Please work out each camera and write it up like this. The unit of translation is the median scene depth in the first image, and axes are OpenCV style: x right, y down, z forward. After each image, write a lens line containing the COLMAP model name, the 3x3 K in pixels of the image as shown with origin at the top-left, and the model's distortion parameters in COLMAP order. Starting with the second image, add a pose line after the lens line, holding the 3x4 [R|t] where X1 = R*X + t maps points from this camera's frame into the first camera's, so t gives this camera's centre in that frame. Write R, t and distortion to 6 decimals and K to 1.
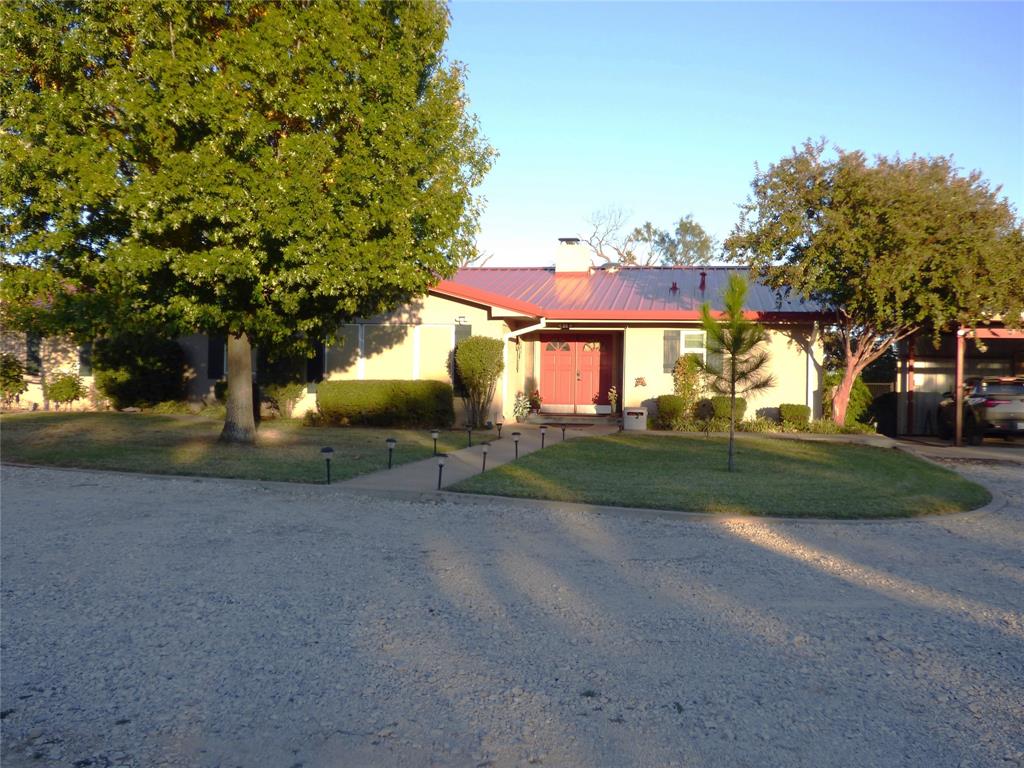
lens RADIAL K [[1008.2, 0, 511.5], [0, 1008.2, 386.6], [0, 0, 1]] dist [-0.013872, 0.000000]
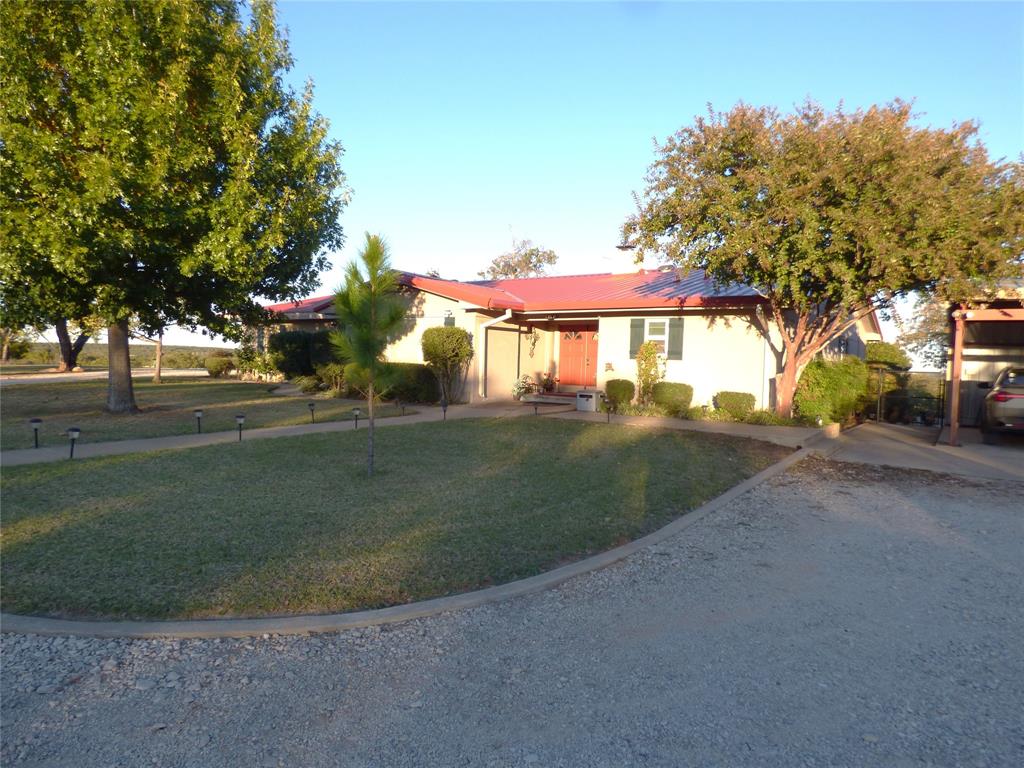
lens RADIAL K [[620.7, 0, 512.9], [0, 620.7, 376.4], [0, 0, 1]] dist [-0.013170, -0.001195]
pose [[0.922410, 0.021336, -0.385622, 0.295267], [-0.016622, 0.999741, 0.015555, -0.002680], [0.385854, -0.007939, 0.922526, 0.351180]]
